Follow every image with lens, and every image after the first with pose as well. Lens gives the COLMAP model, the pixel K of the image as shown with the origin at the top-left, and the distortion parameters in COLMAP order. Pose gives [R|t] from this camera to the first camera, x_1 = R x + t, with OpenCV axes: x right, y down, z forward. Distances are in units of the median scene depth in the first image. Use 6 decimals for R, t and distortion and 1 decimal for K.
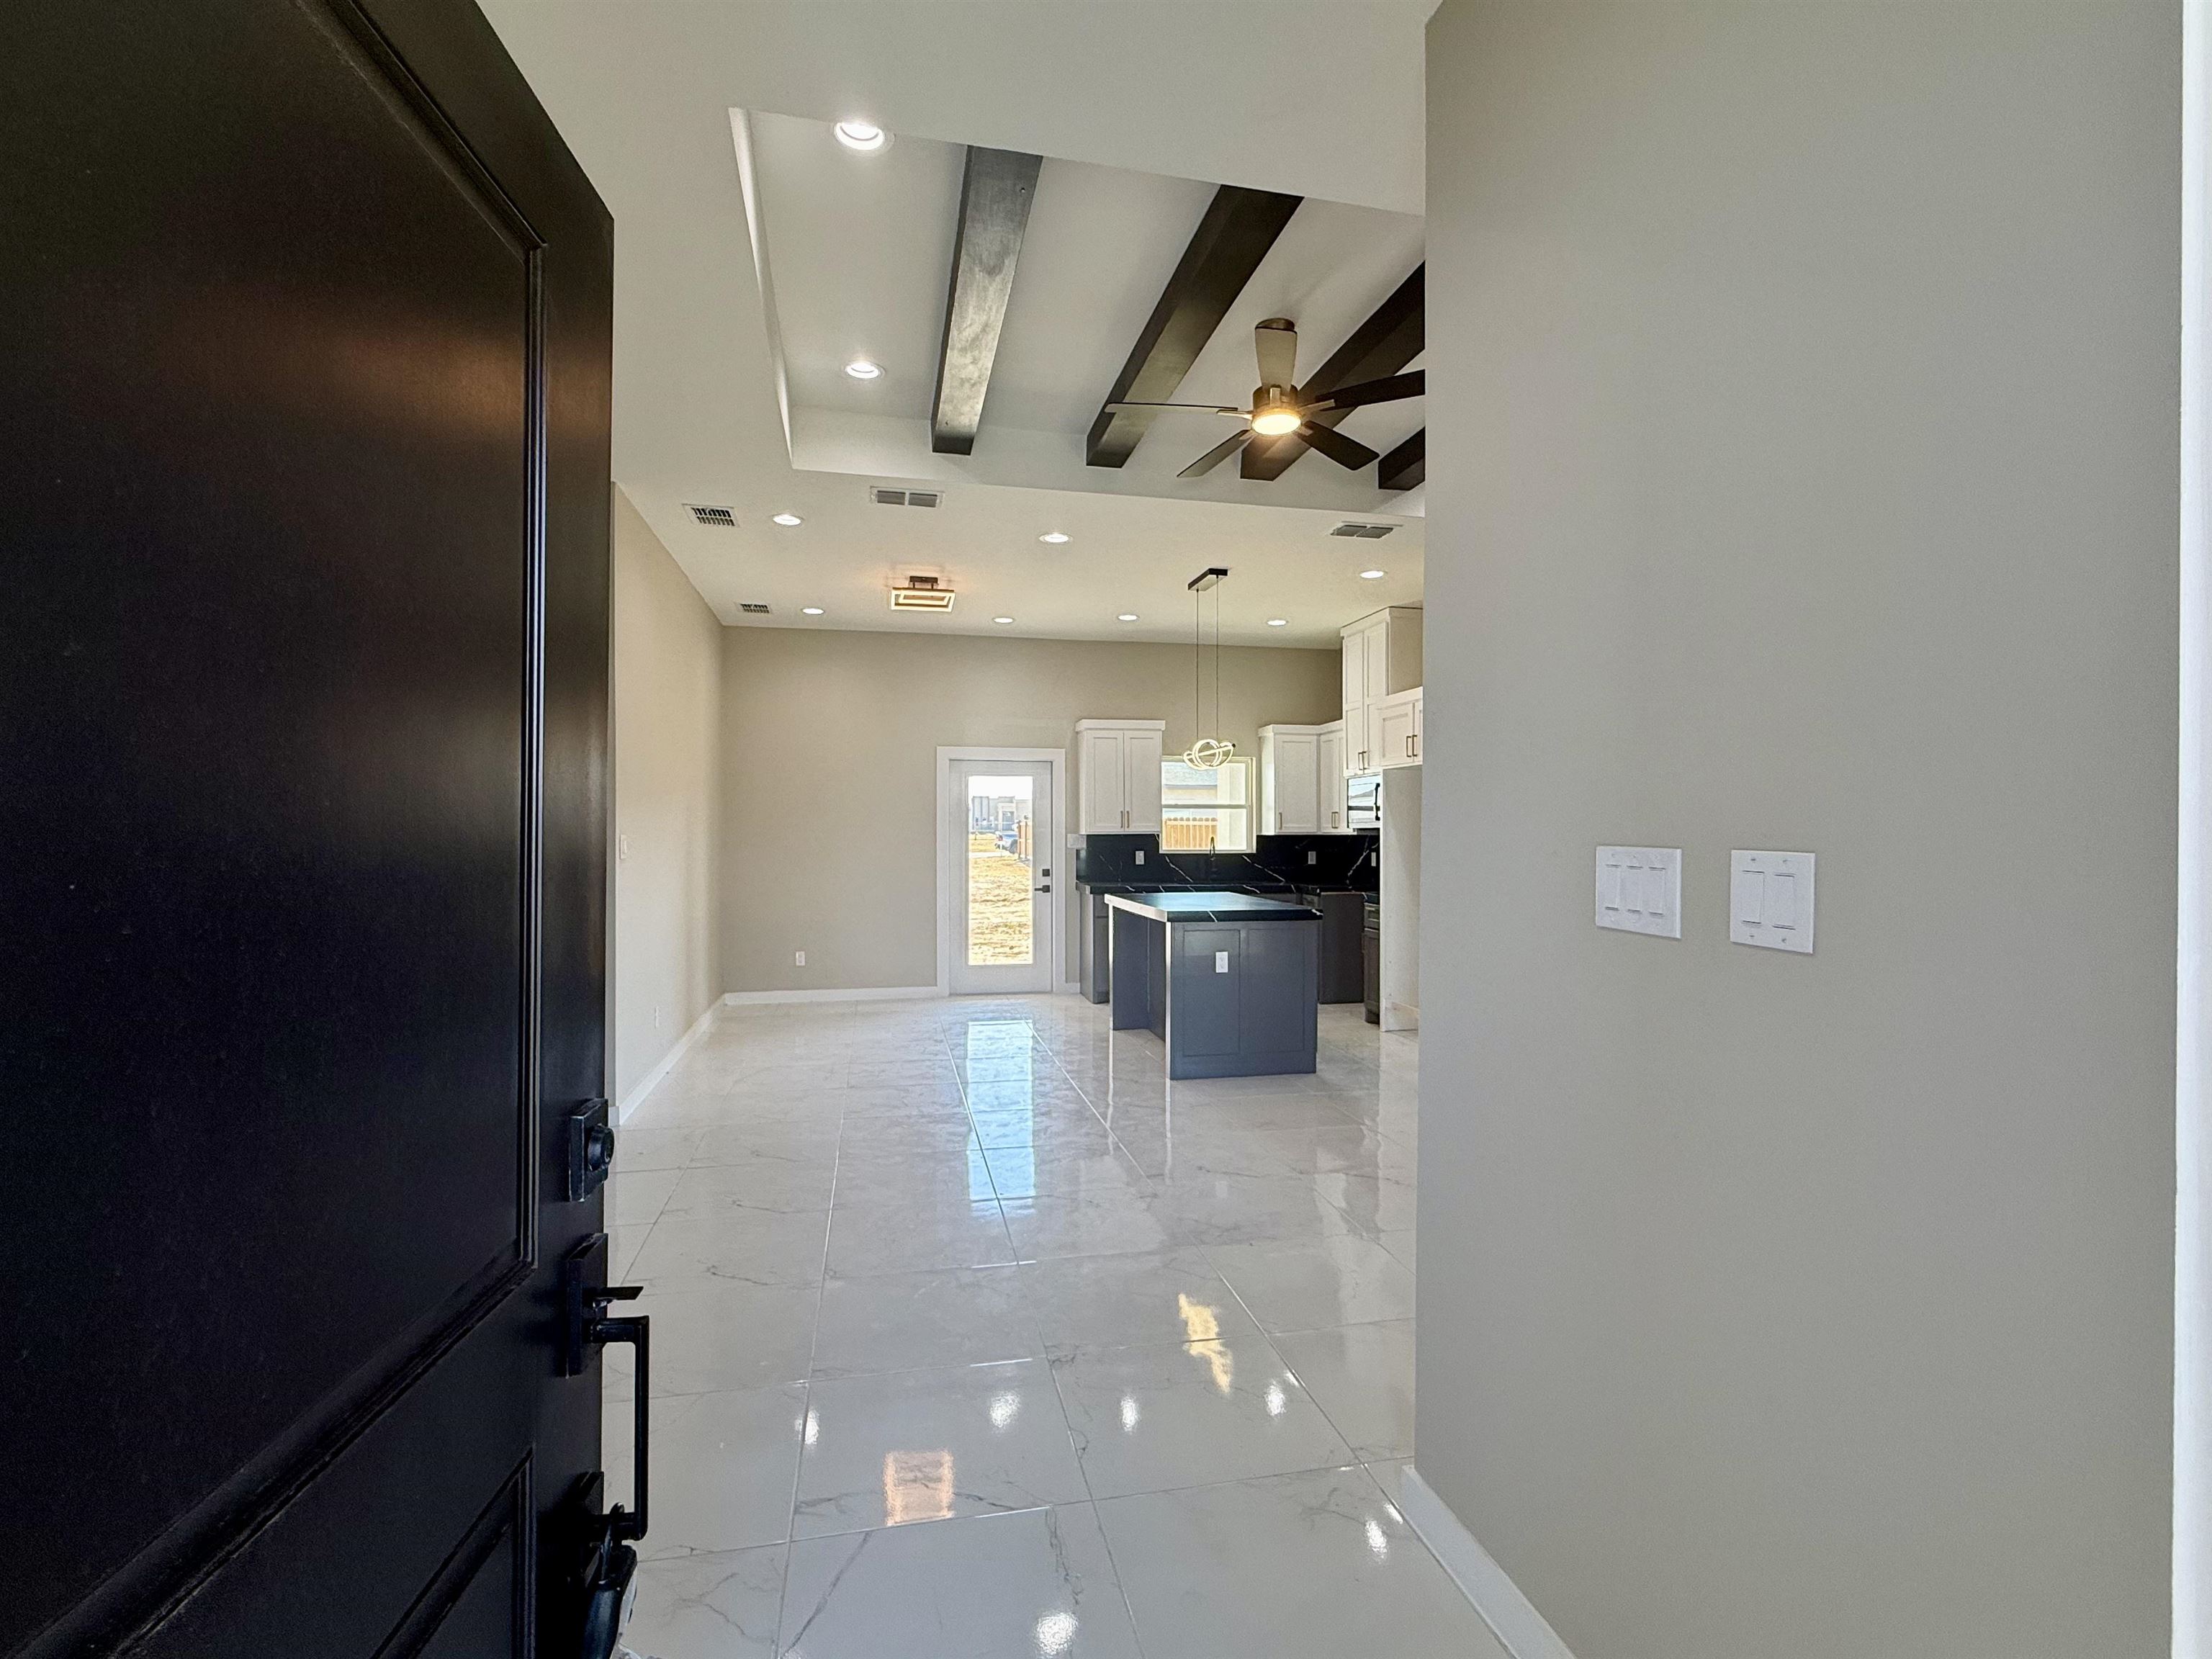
lens RADIAL K [[1046.9, 0, 1100.4], [0, 1046.9, 834.6], [0, 0, 1]] dist [-0.000383, -0.000039]
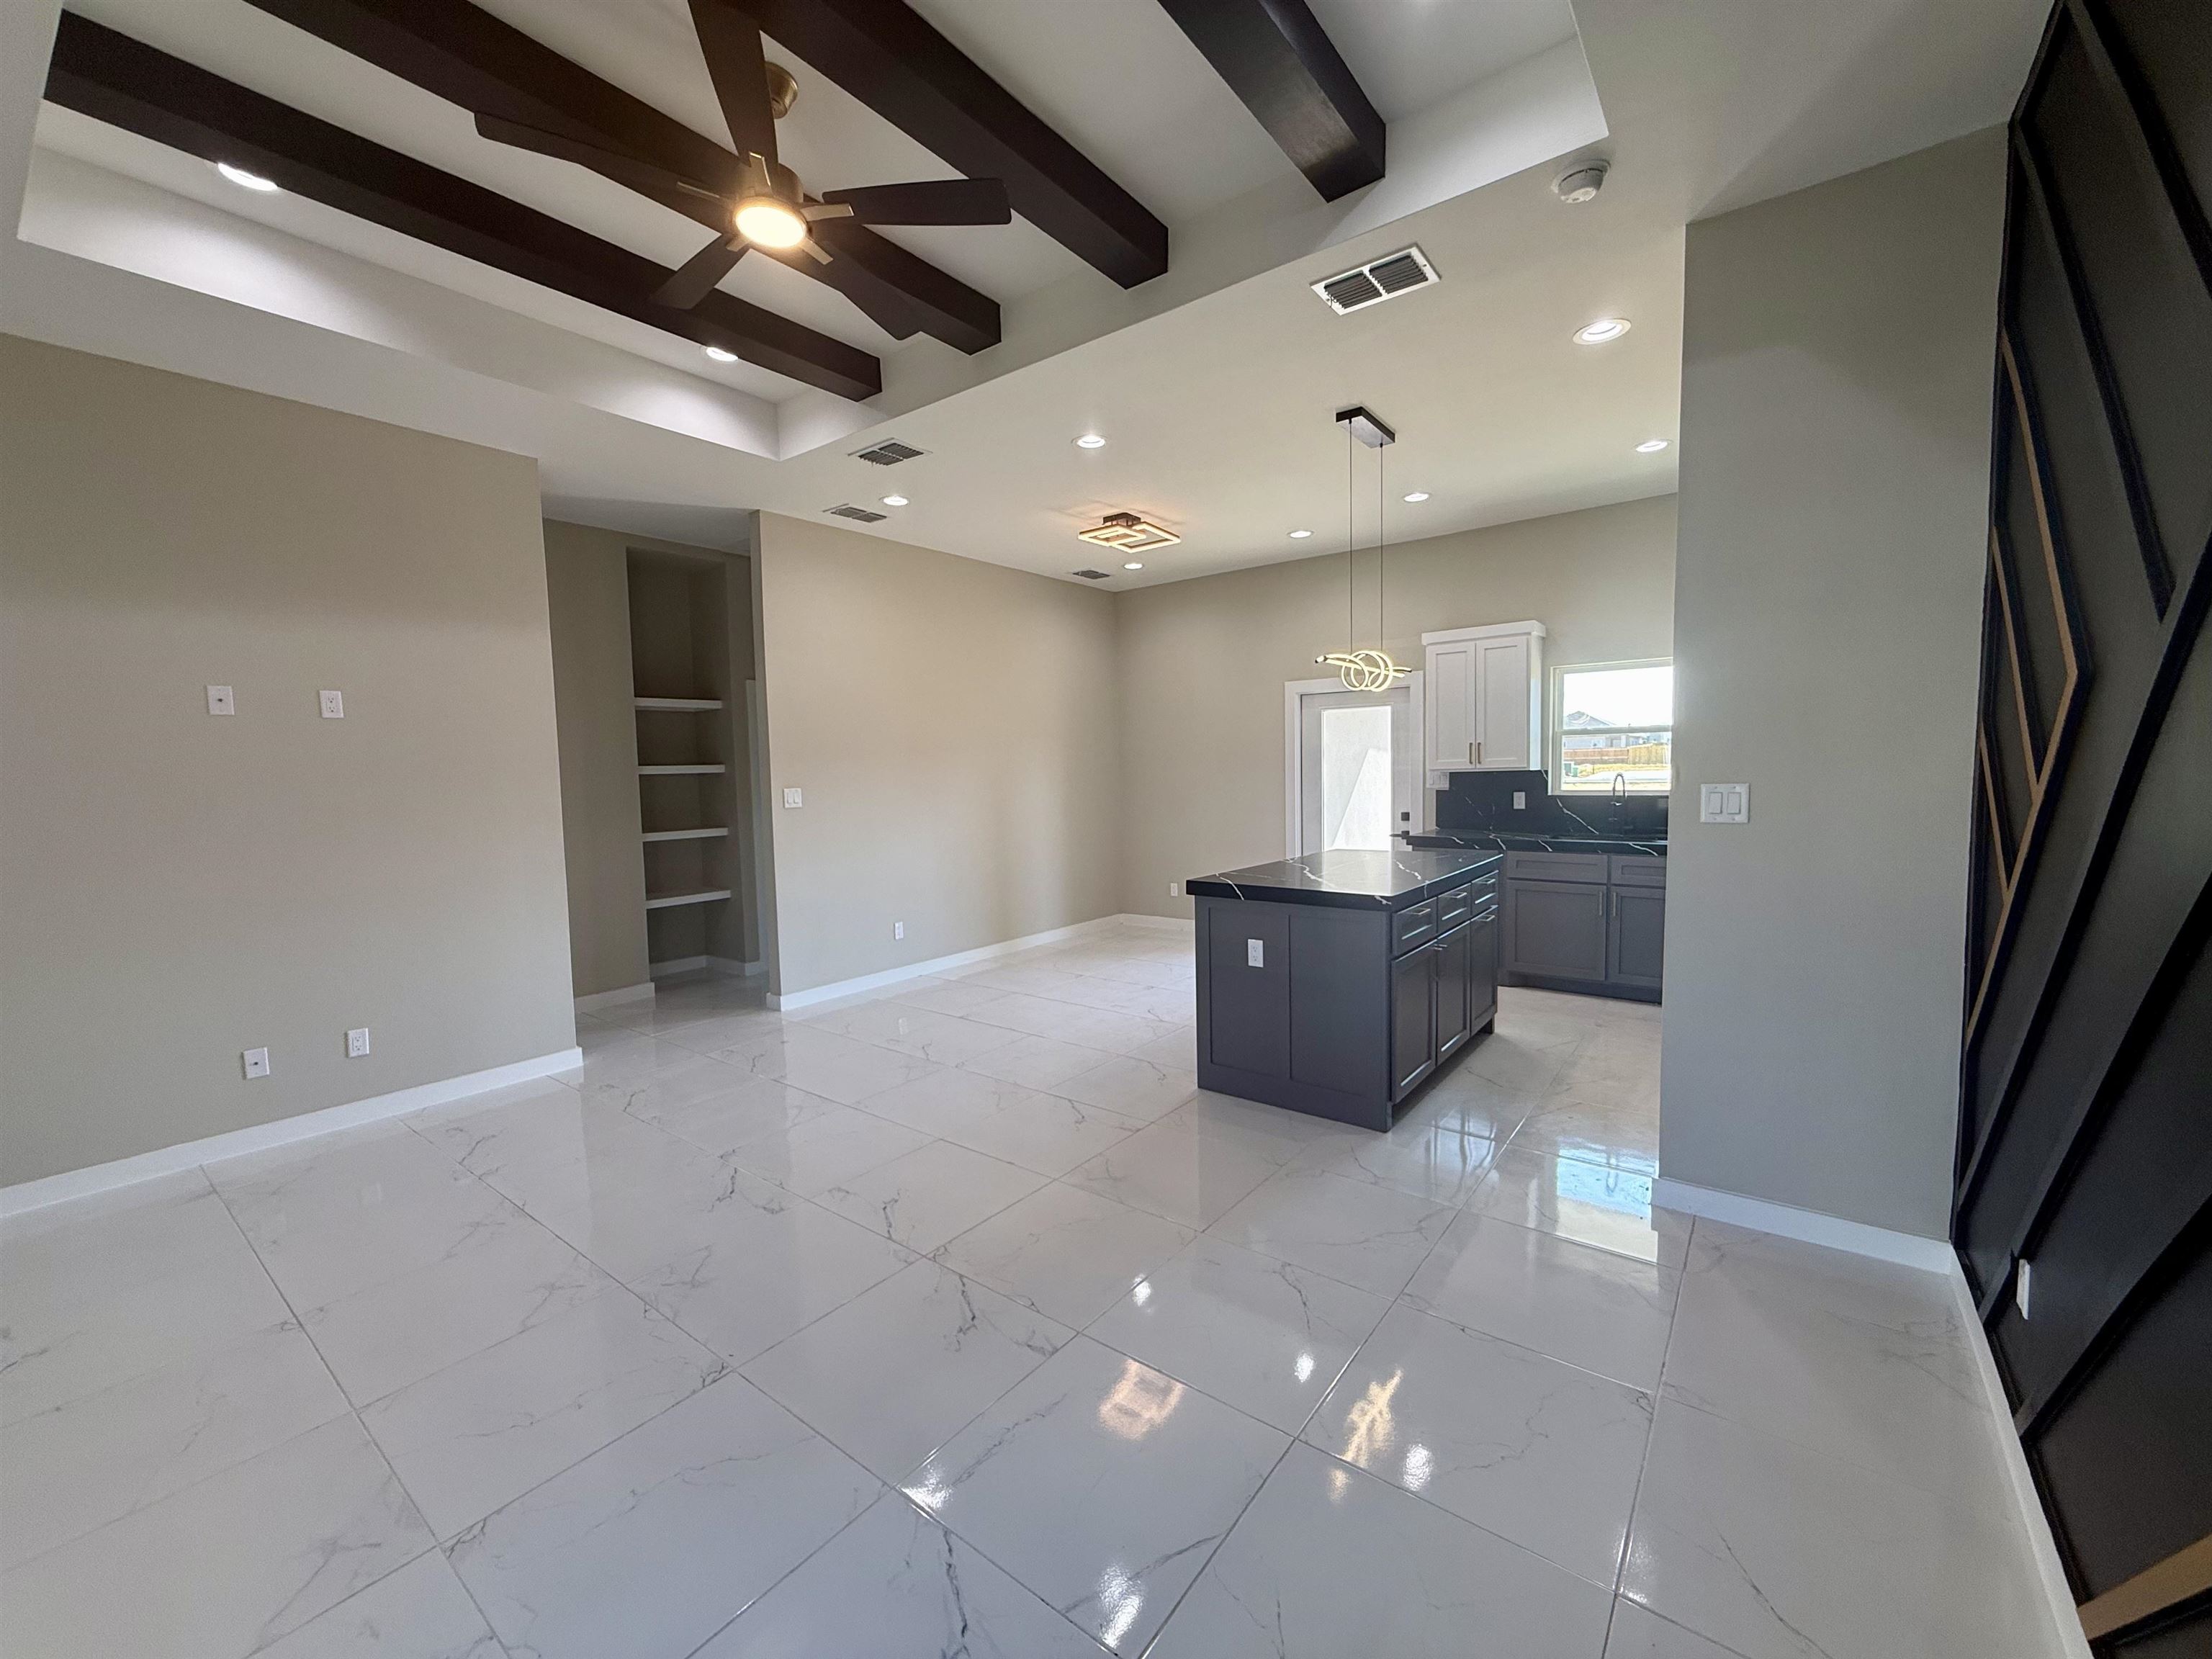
lens RADIAL K [[879.2, 0, 1089.6], [0, 879.2, 822.1], [0, 0, 1]] dist [-0.001092, 0.001084]
pose [[0.636845, 0.033733, -0.770253, 0.346233], [0.021187, 0.997899, 0.061220, -0.009181], [0.770700, -0.055307, 0.634793, 0.335520]]
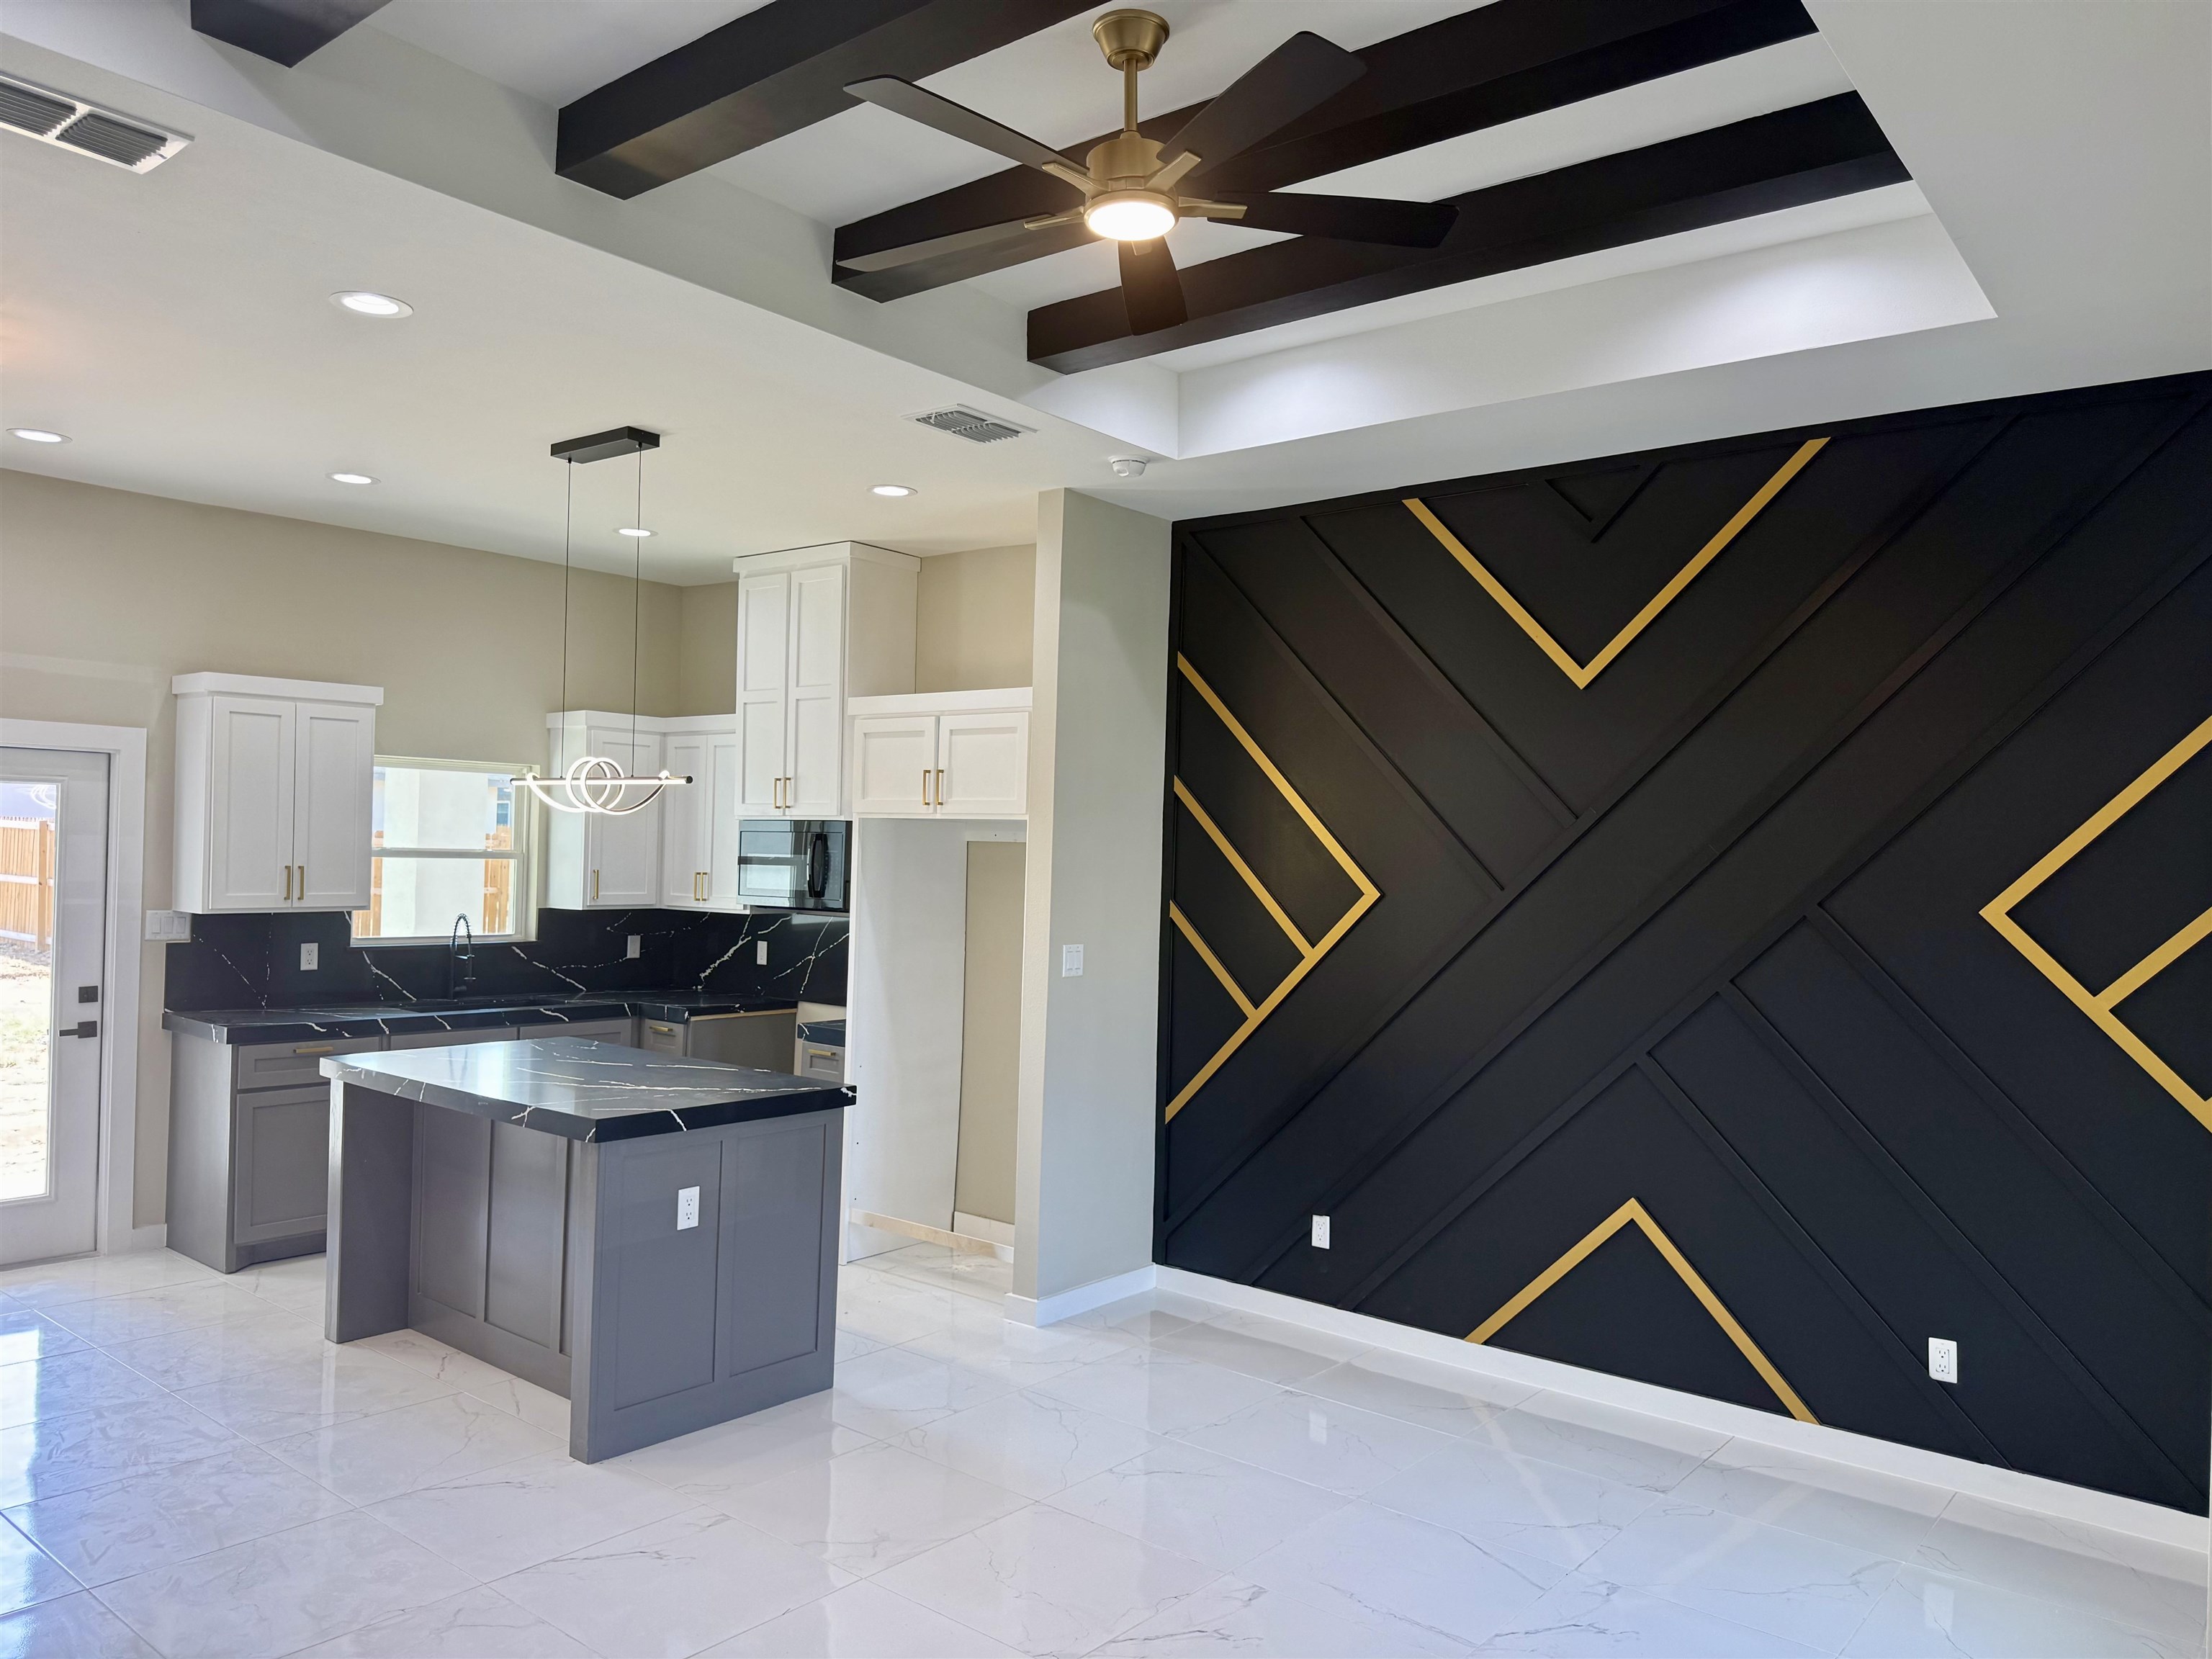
lens RADIAL K [[1564.0, 0, 1130.8], [0, 1564.0, 841.4], [0, 0, 1]] dist [0.022156, -0.030886]
pose [[0.775011, 0.025652, 0.631427, -0.134766], [-0.026219, 0.999621, -0.008429, -0.037046], [-0.631404, -0.010023, 0.775389, 0.178540]]
